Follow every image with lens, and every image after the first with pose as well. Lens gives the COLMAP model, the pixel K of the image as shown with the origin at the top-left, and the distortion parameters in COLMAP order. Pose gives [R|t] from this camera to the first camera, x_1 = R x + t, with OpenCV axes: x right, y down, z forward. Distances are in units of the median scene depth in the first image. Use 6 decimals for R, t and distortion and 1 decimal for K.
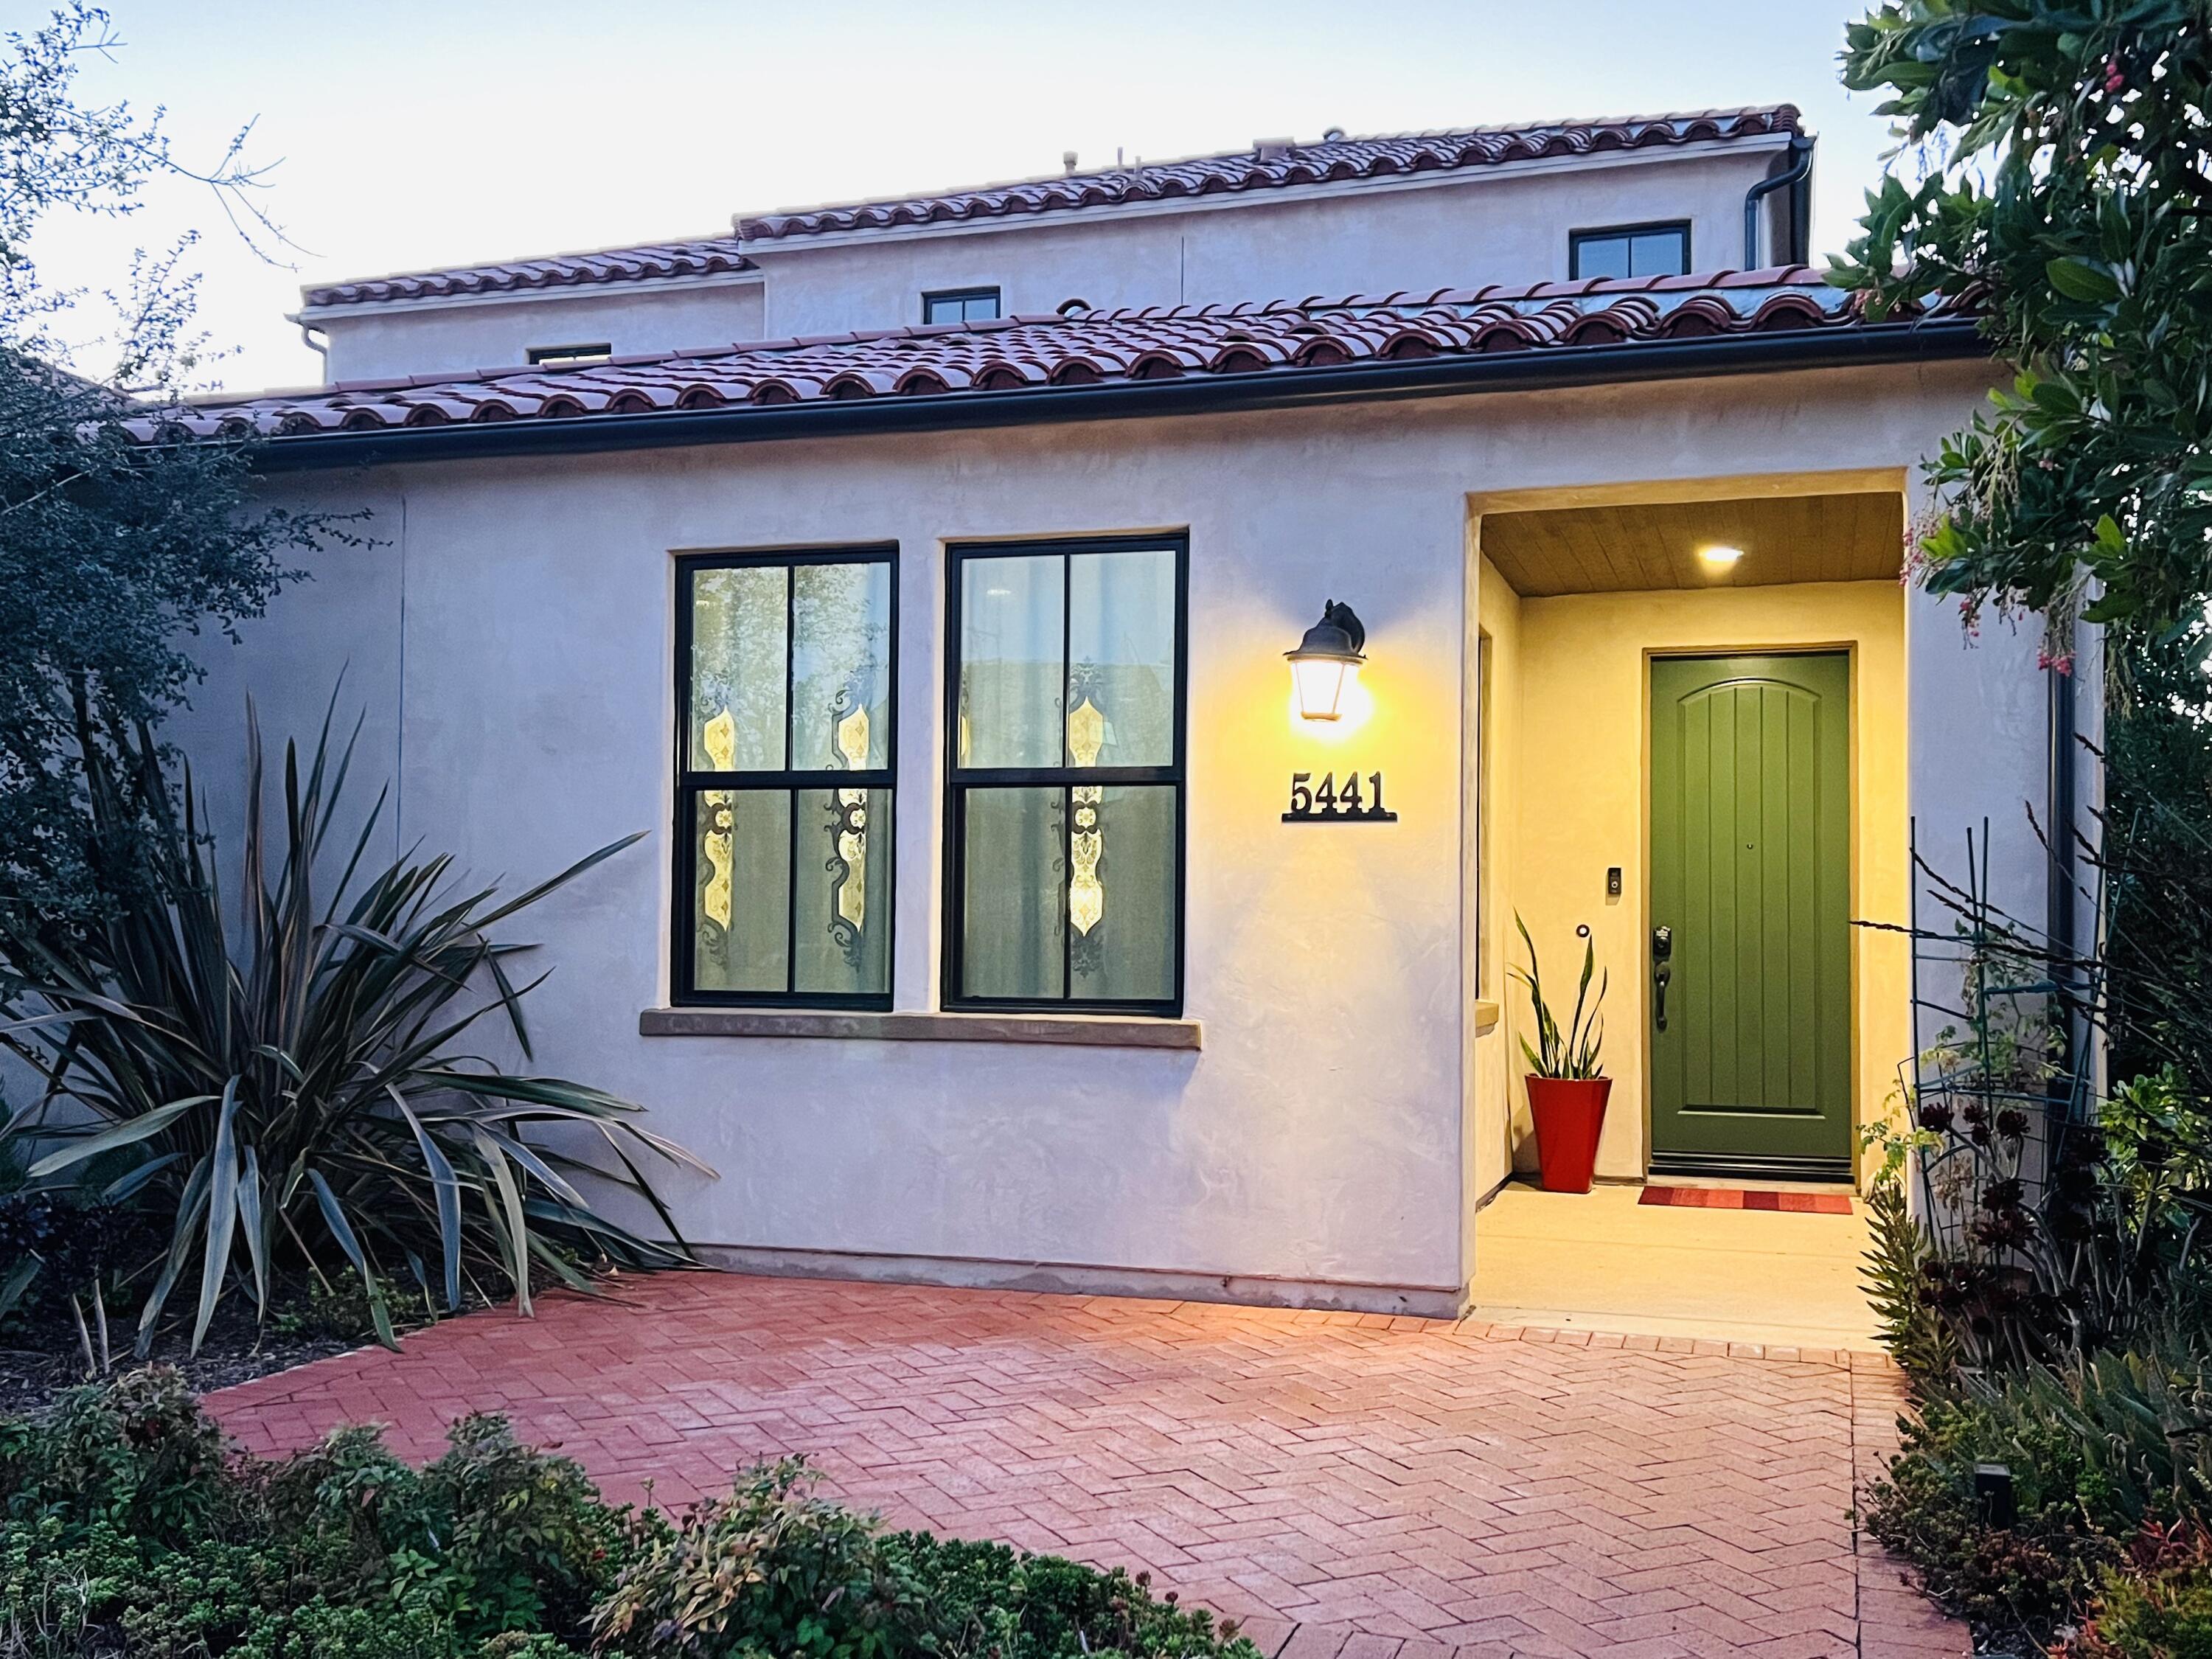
lens RADIAL K [[2230.7, 0, 1109.2], [0, 2230.7, 832.1], [0, 0, 1]] dist [0.009007, 0.000000]
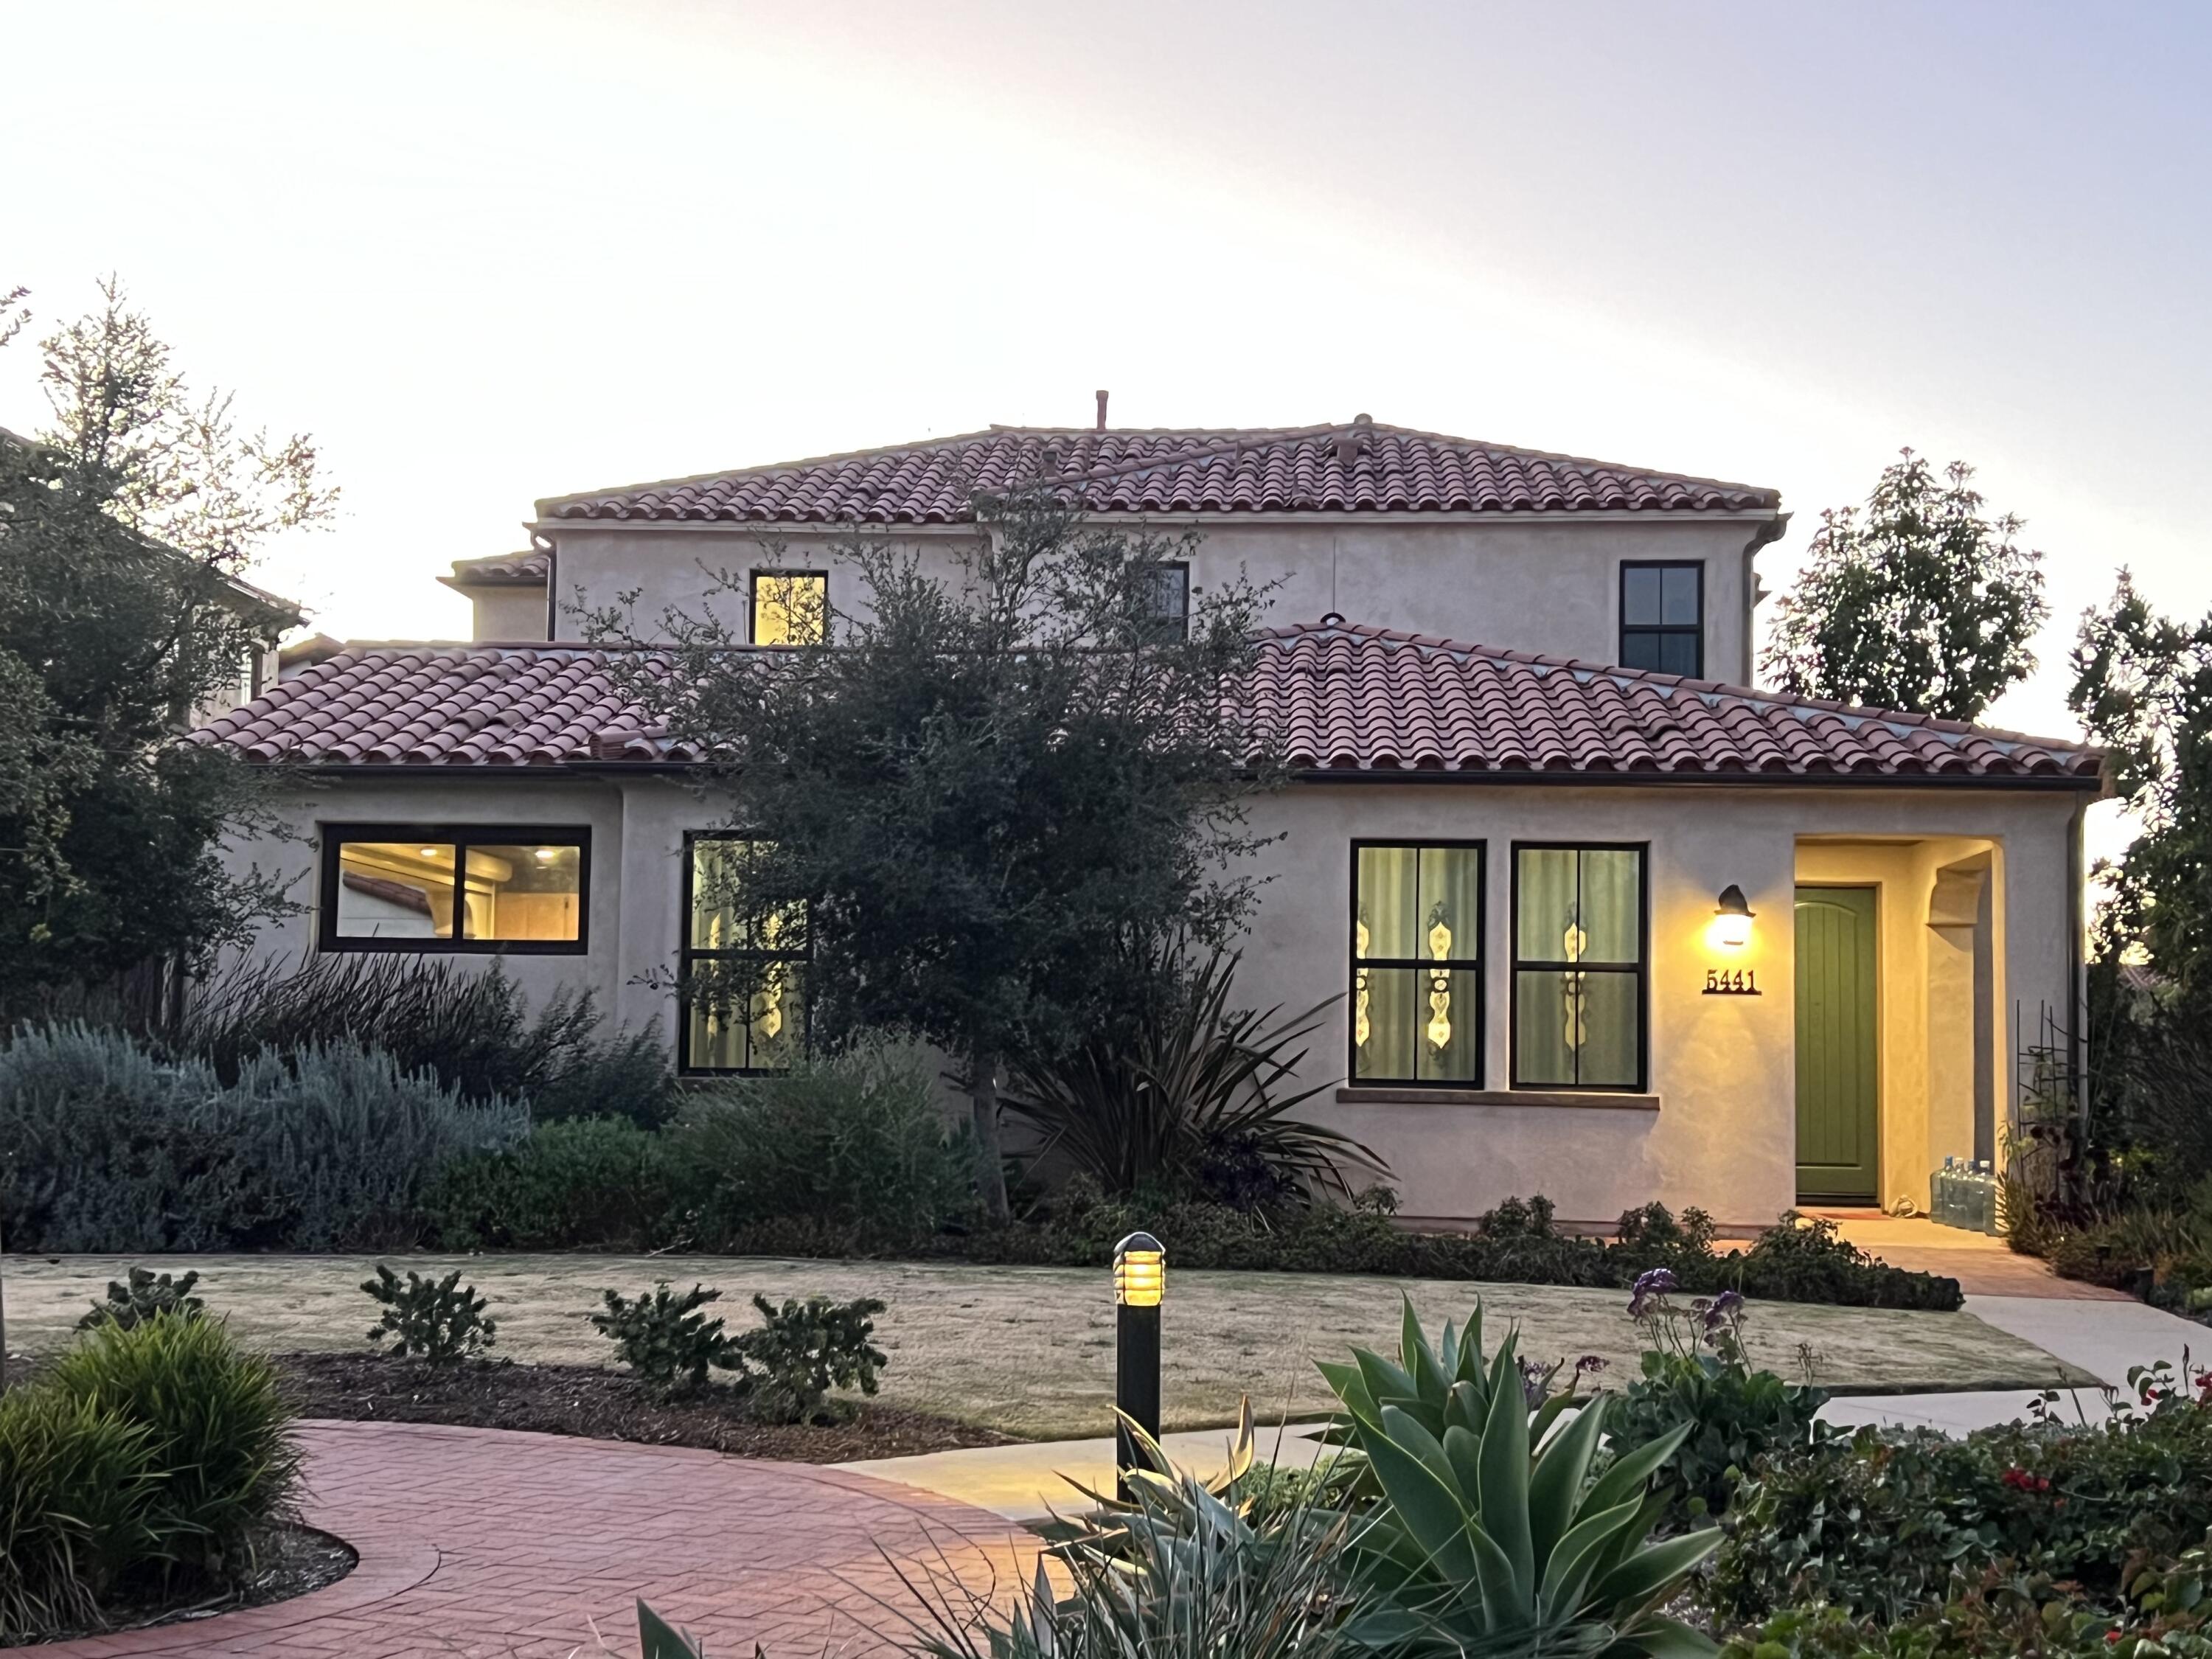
lens RADIAL K [[2960.1, 0, 1104.0], [0, 2960.1, 827.1], [0, 0, 1]] dist [0.007296, 0.000000]
pose [[0.973047, 0.029714, 0.228684, -0.981990], [-0.020816, 0.998933, -0.041224, -0.031148], [-0.229665, 0.035353, 0.972627, -1.357752]]
